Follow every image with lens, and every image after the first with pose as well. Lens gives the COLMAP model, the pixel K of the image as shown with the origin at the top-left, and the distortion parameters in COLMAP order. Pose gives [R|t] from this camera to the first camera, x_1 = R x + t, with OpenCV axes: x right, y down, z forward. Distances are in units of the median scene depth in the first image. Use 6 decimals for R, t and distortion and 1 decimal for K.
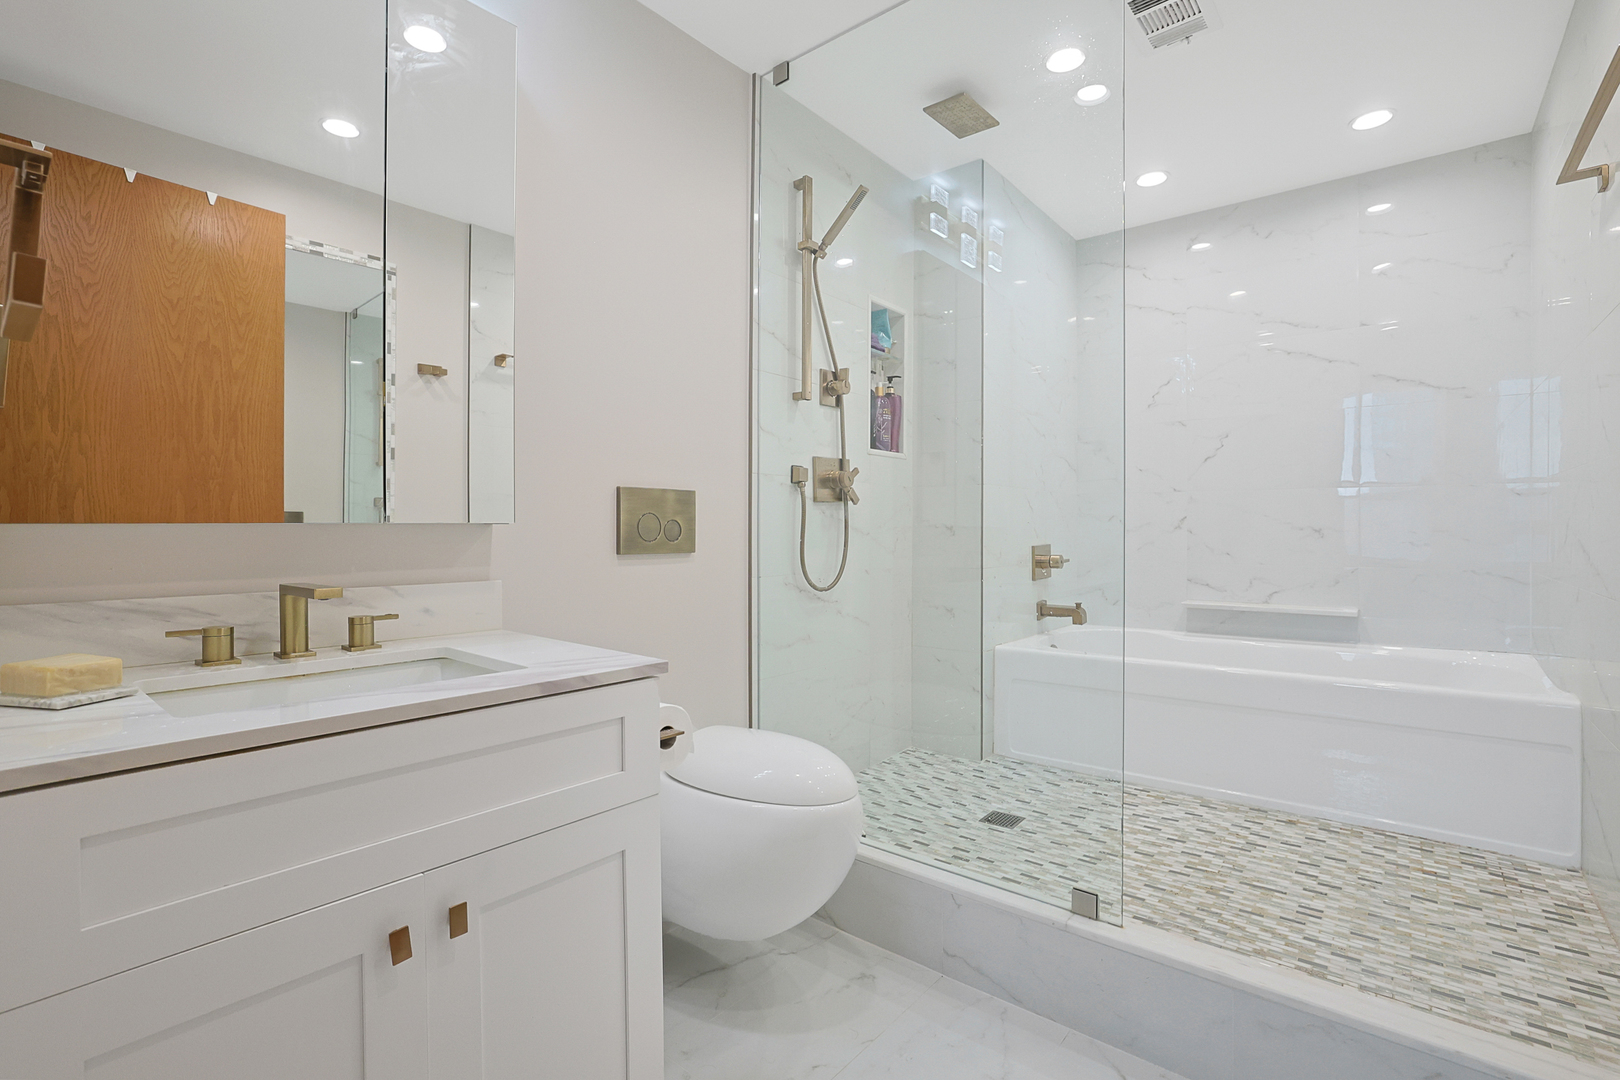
lens RADIAL K [[786.6, 0, 813.0], [0, 786.6, 533.4], [0, 0, 1]] dist [0.000653, 0.001864]
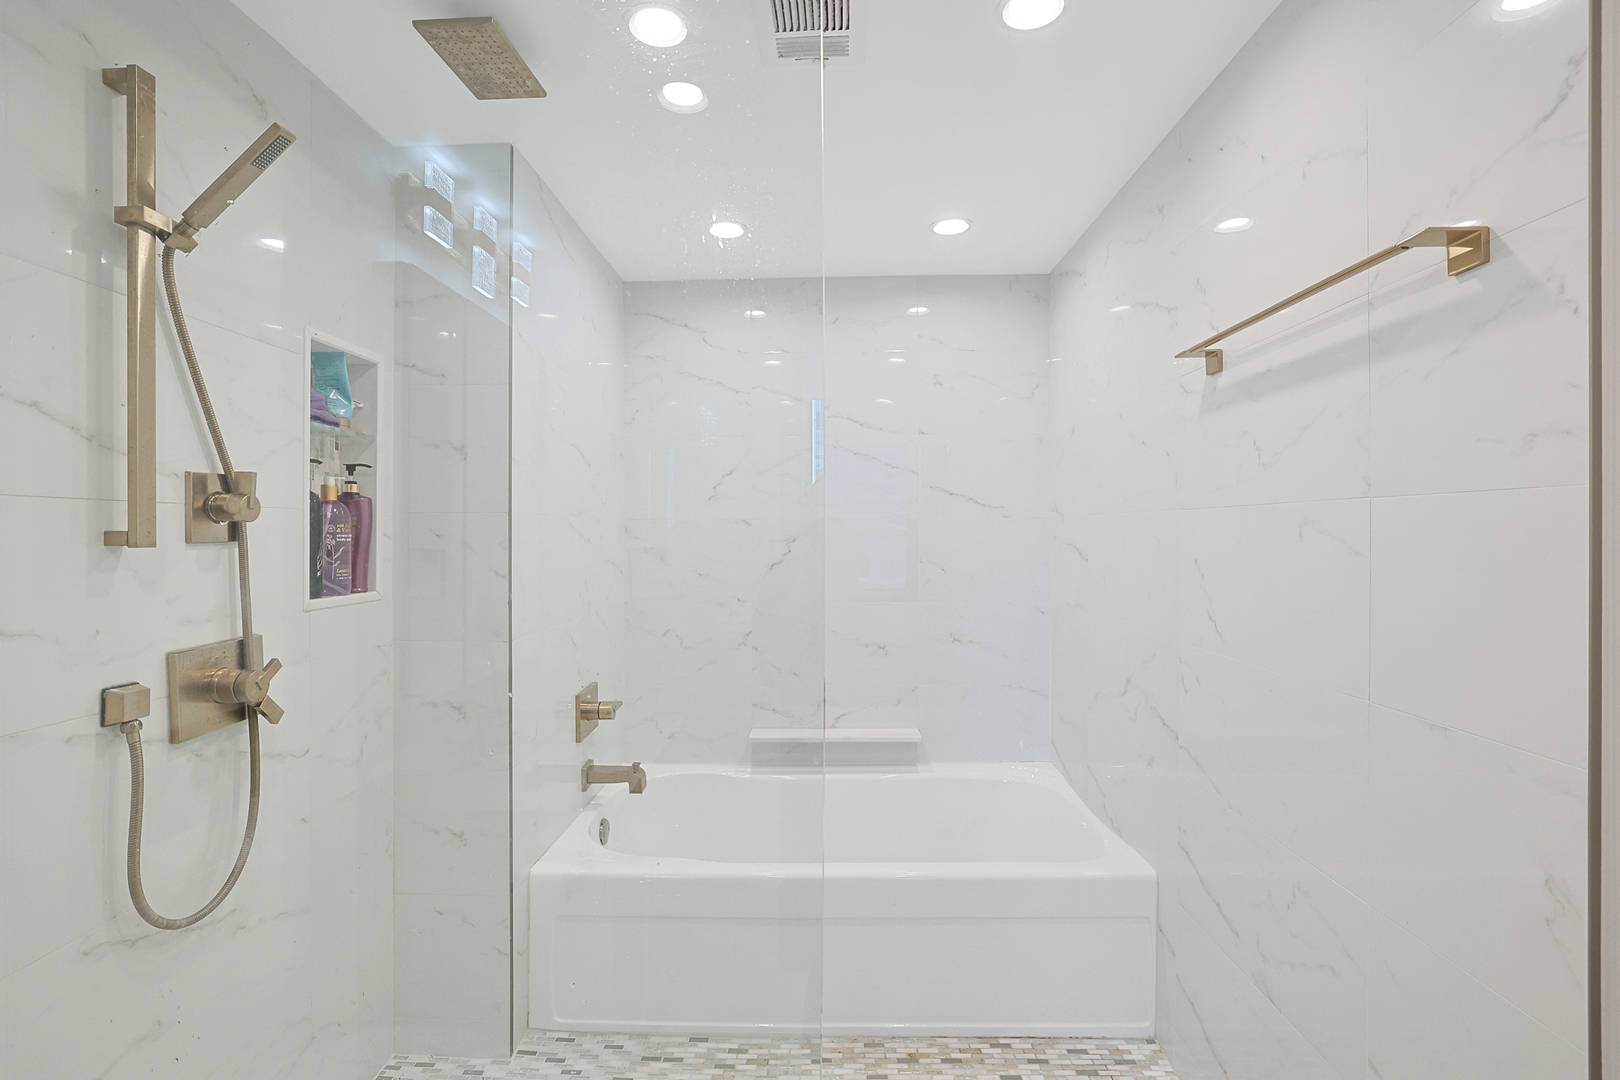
lens RADIAL K [[786.6, 0, 806.6], [0, 786.6, 538.5], [0, 0, 1]] dist [0.000653, 0.001864]
pose [[0.814280, -0.001825, 0.580470, 0.035993], [0.004469, 0.999985, -0.003126, -0.149879], [-0.580456, 0.005139, 0.814276, 0.340080]]
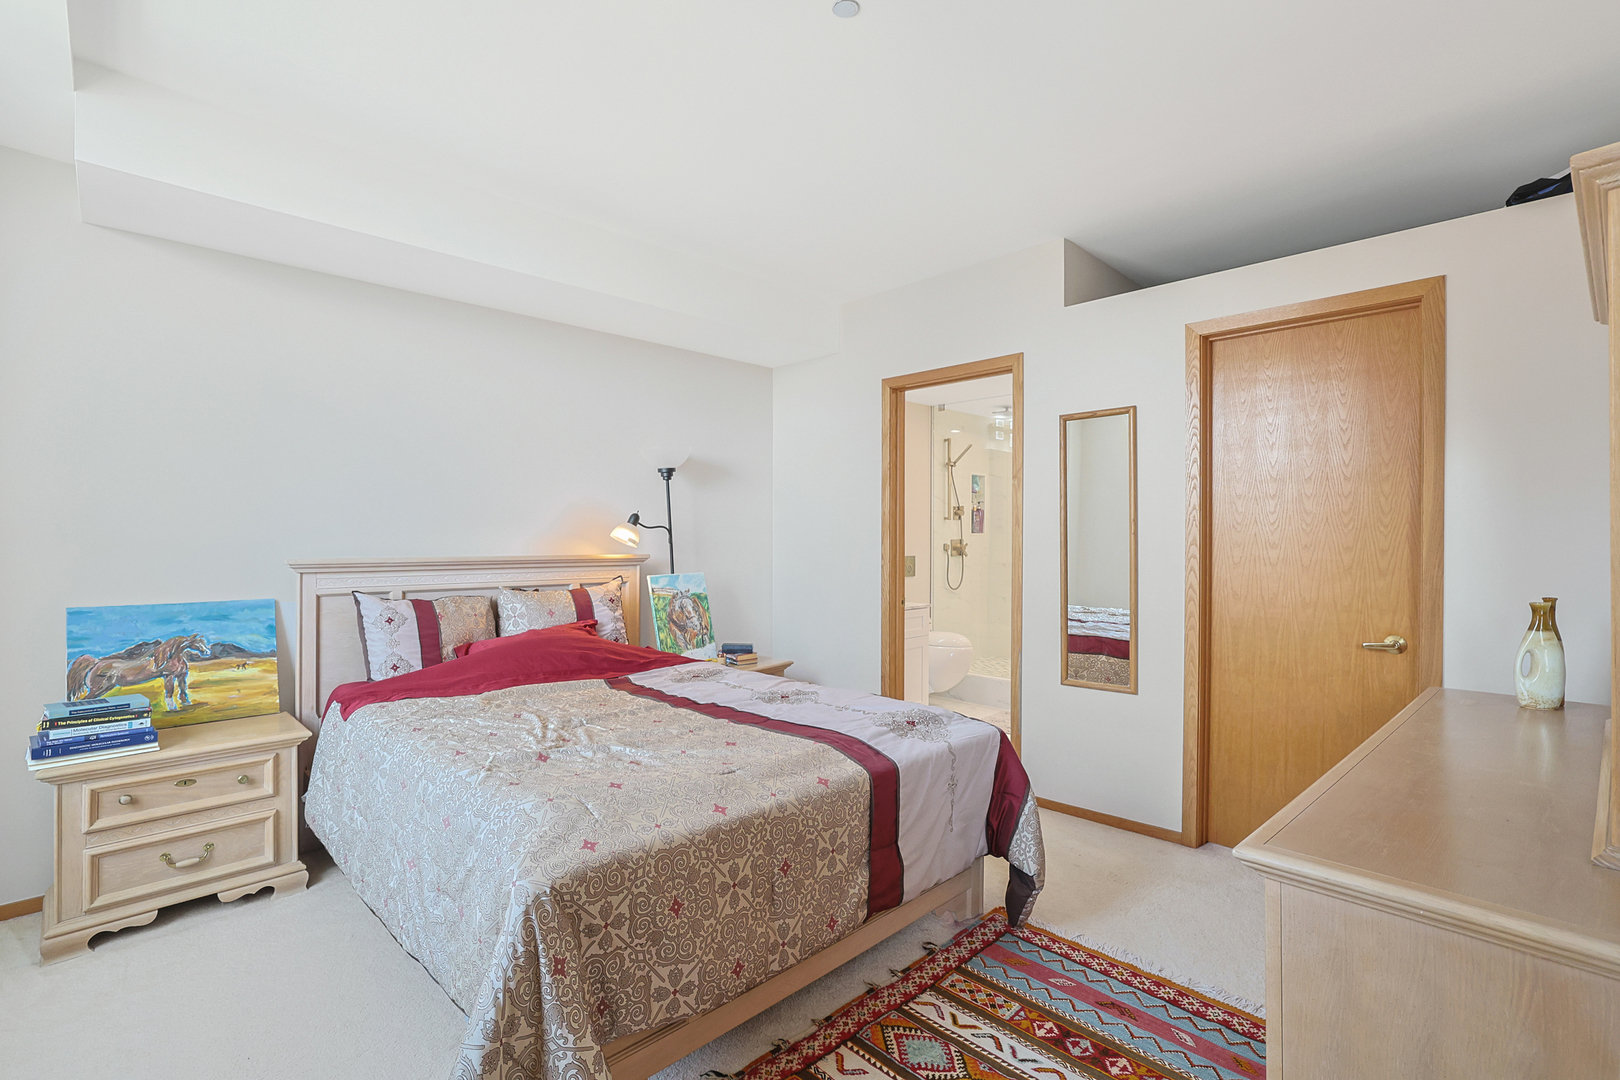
lens RADIAL K [[786.6, 0, 813.6], [0, 786.6, 540.2], [0, 0, 1]] dist [0.000653, 0.001864]
pose [[0.995626, -0.003178, -0.093374, -0.196075], [0.002659, 0.999980, -0.005674, -0.073773], [0.093390, 0.005401, 0.995615, -1.555093]]
